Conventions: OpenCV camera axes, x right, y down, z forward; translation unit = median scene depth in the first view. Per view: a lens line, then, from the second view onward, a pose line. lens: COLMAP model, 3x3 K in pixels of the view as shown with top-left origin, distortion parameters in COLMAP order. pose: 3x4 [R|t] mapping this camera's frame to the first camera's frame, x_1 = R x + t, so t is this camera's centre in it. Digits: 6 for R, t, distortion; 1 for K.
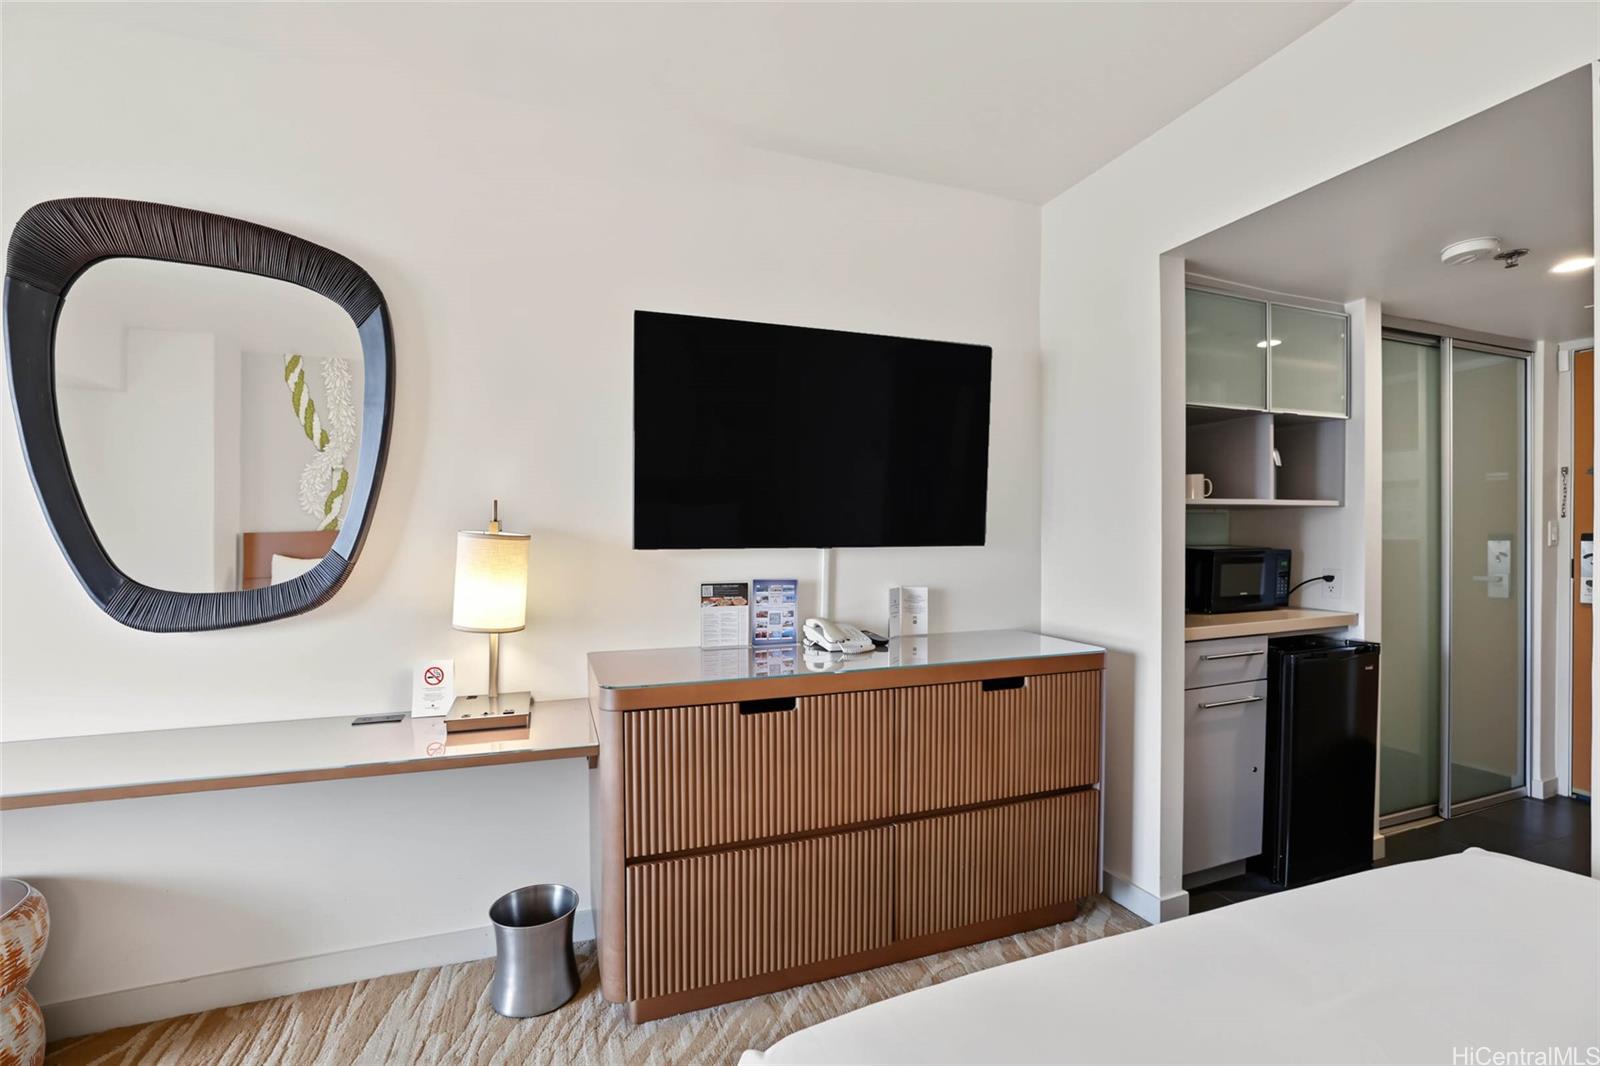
lens RADIAL K [[708.6, 0, 800.0], [0, 708.6, 533.0], [0, 0, 1]] dist [-0.062041, 0.019828]
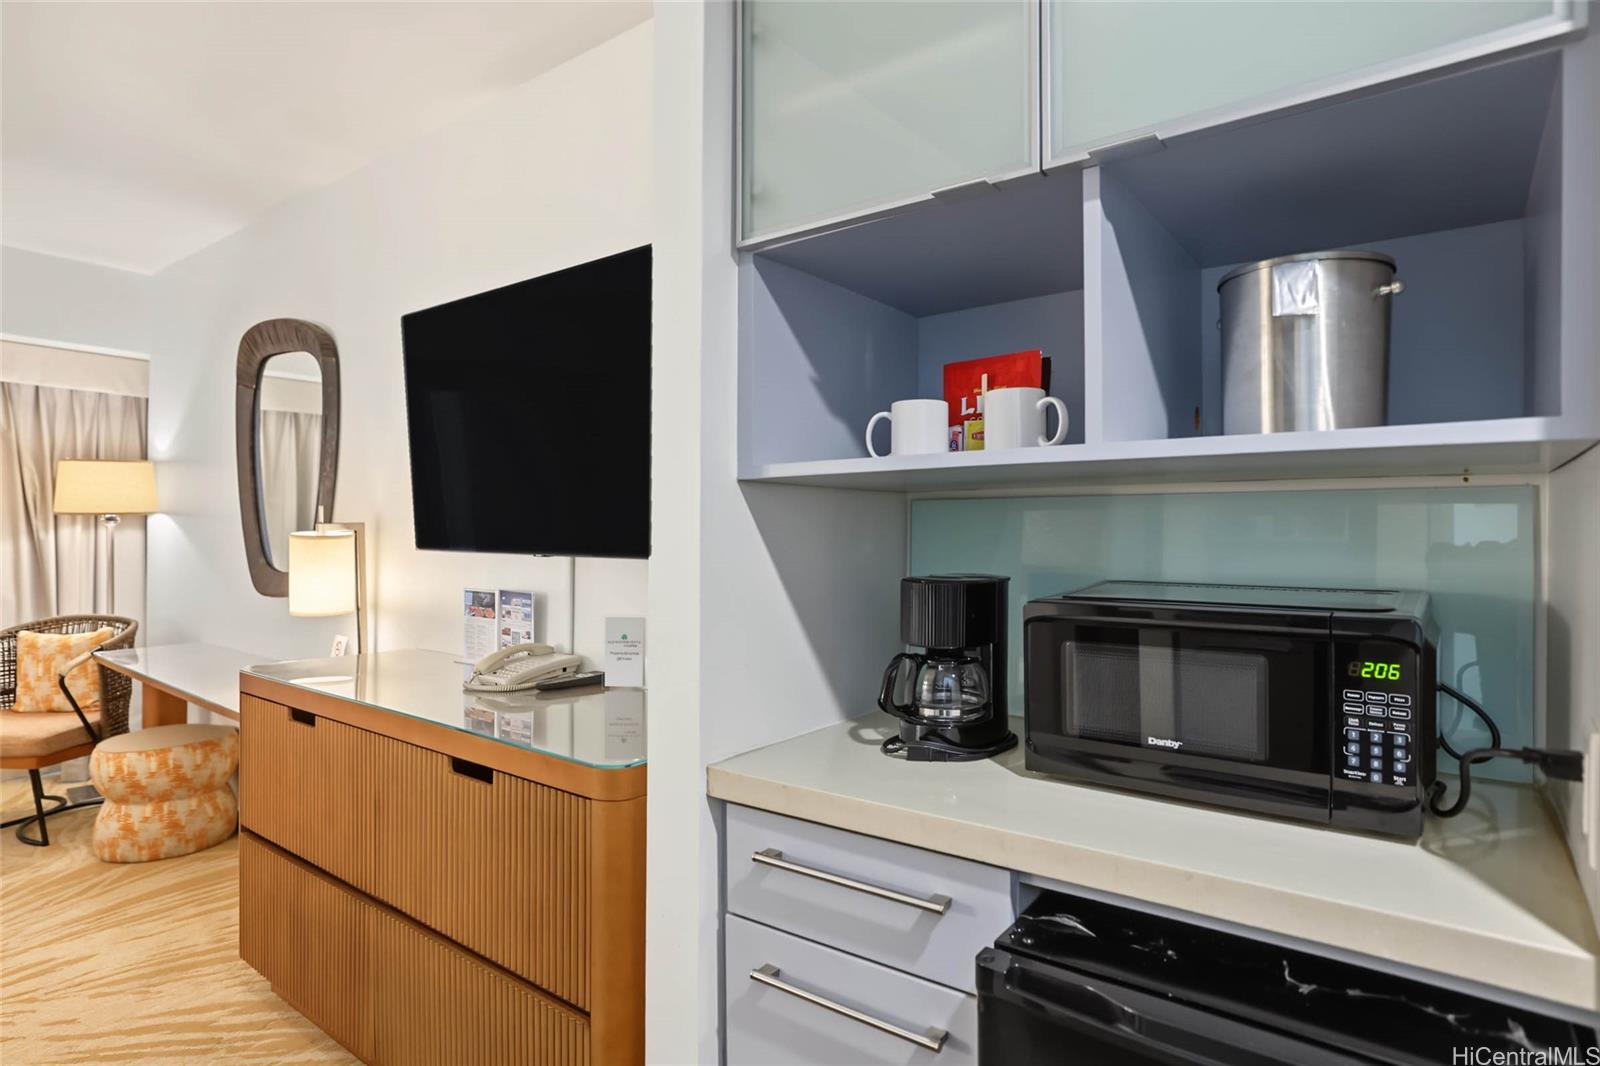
lens RADIAL K [[861.2, 0, 800.0], [0, 861.2, 533.0], [0, 0, 1]] dist [-0.003389, 0.015149]
pose [[0.526681, 0.003822, -0.850054, 1.017563], [-0.007721, 0.999970, -0.000287, -0.006311], [0.850028, 0.006715, 0.526695, 0.753686]]
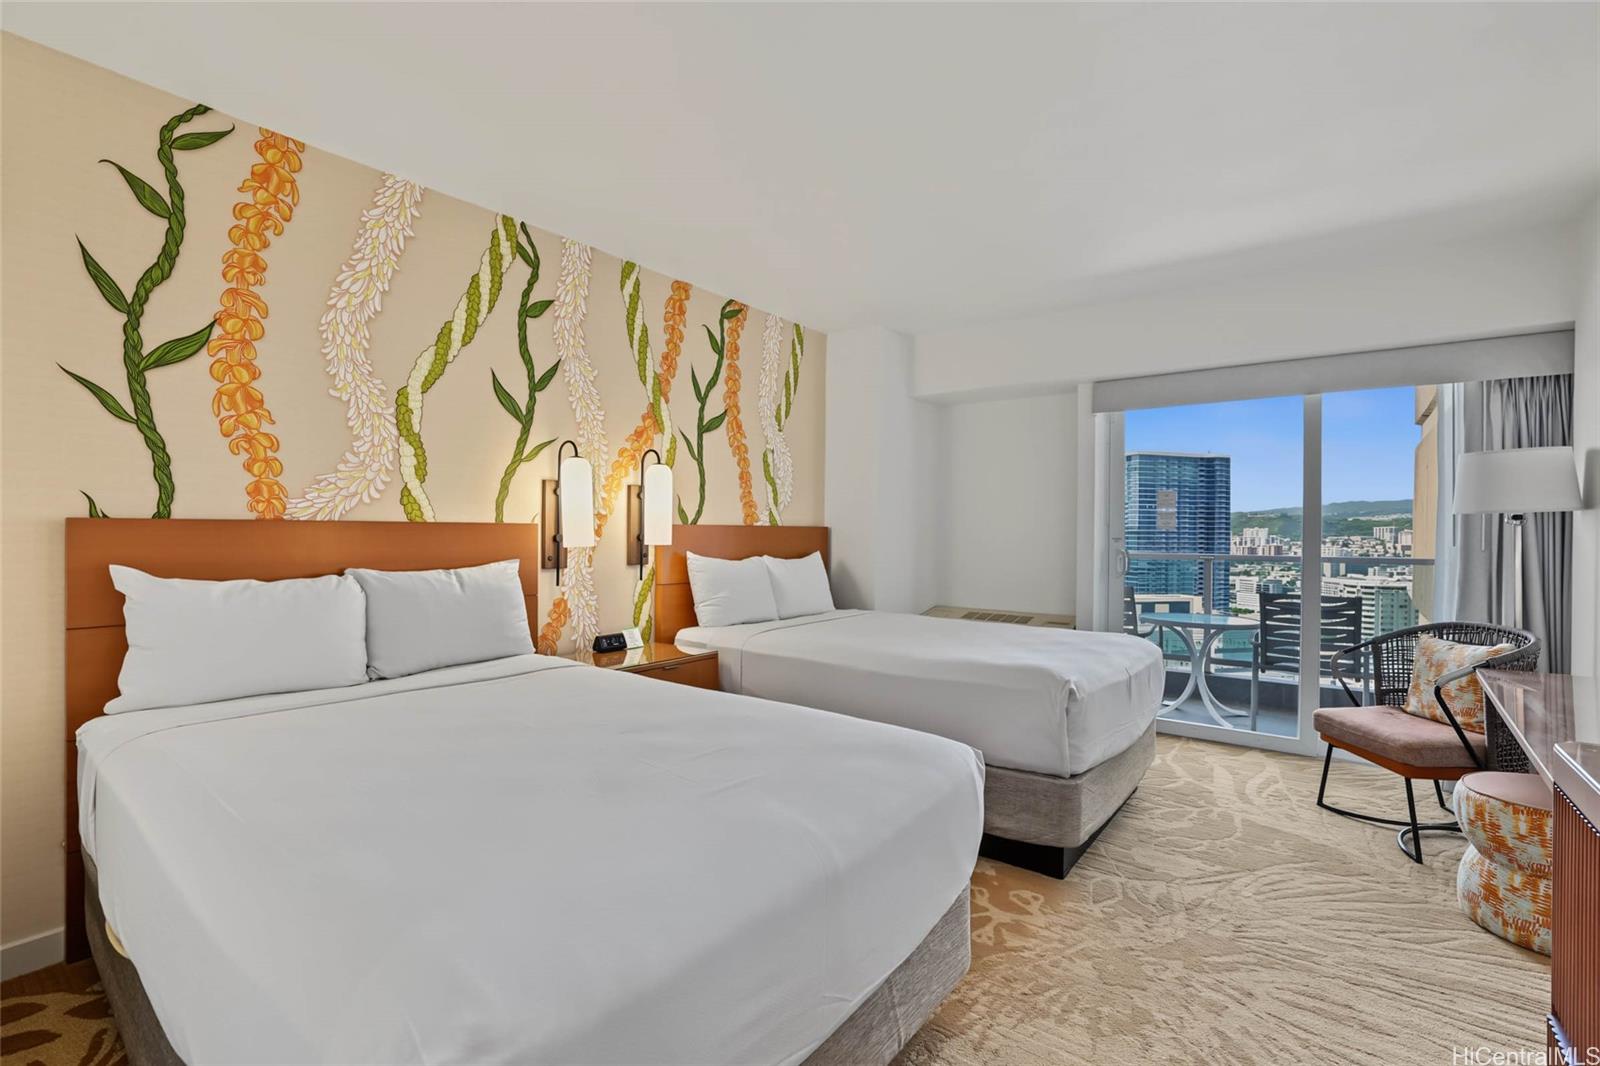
lens RADIAL K [[708.6, 0, 800.0], [0, 708.6, 533.0], [0, 0, 1]] dist [-0.062041, 0.019828]
pose [[-0.858300, -0.006311, -0.513110, 0.521461], [-0.010029, 0.999940, 0.004477, 0.011966], [0.513051, 0.008988, -0.858311, 0.859242]]
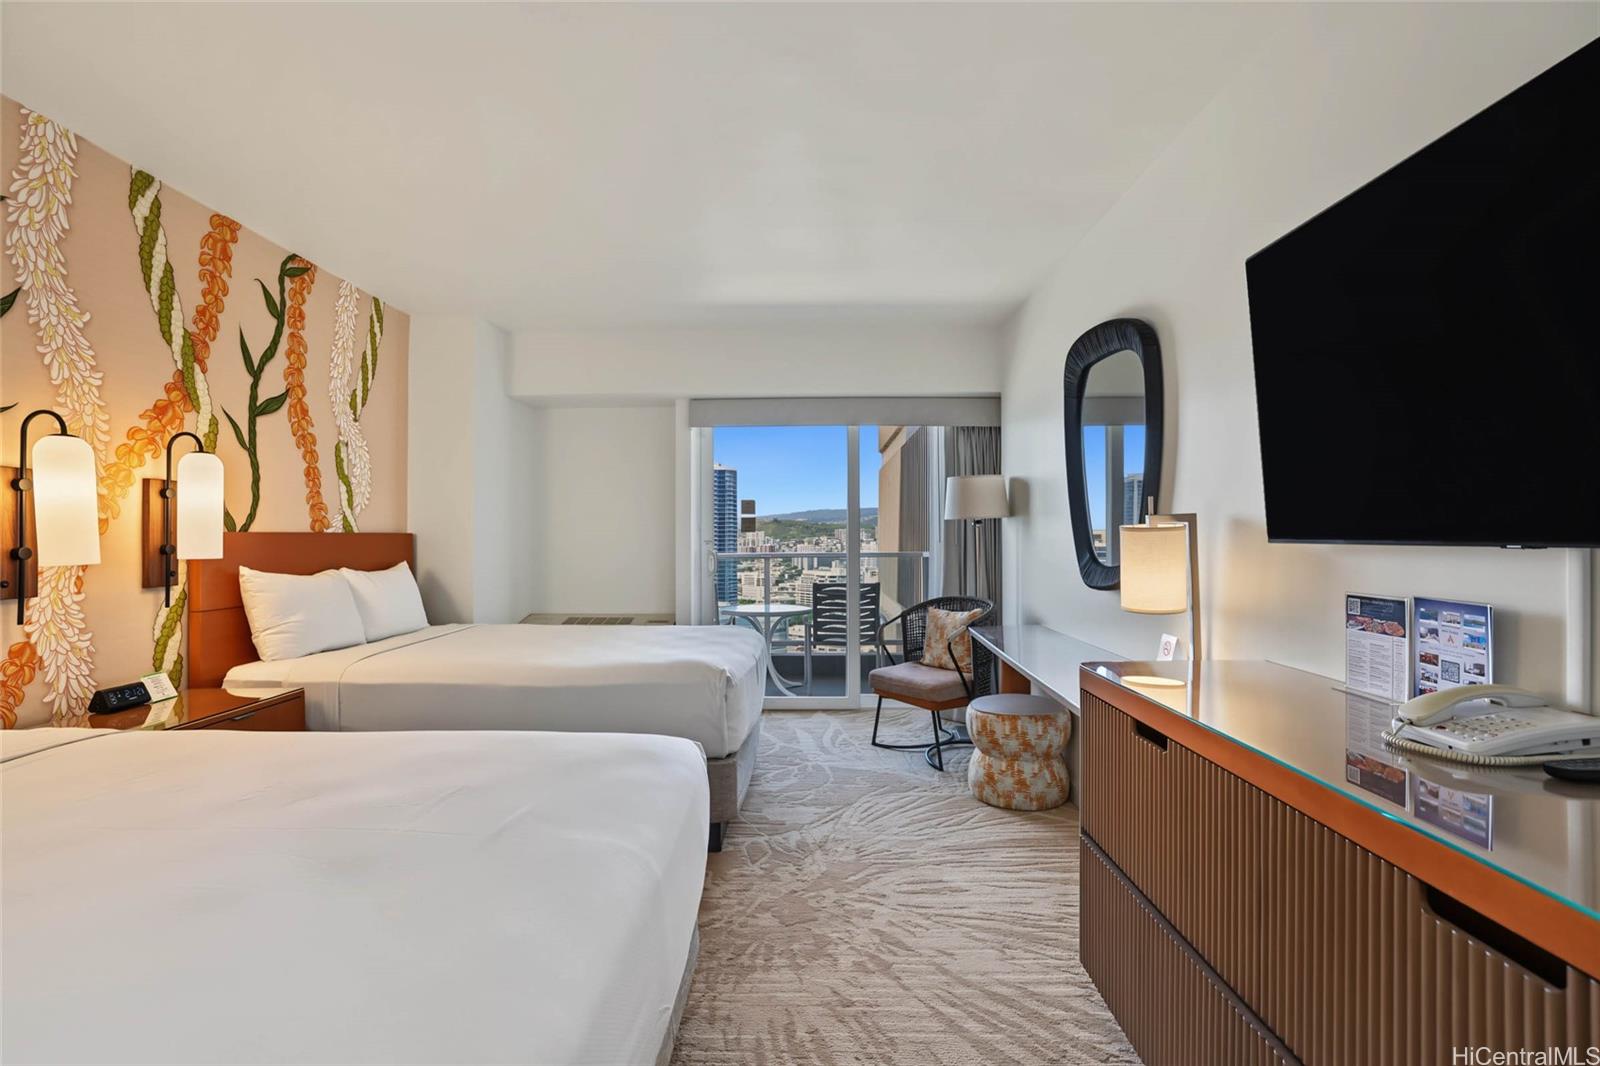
lens RADIAL K [[698.5, 0, 800.0], [0, 698.5, 533.0], [0, 0, 1]] dist [-0.063536, 0.020747]
pose [[-0.365898, -0.003523, -0.930648, 0.652701], [0.002561, 0.999985, -0.004792, 0.012638], [0.930651, -0.004137, -0.365884, 0.720223]]
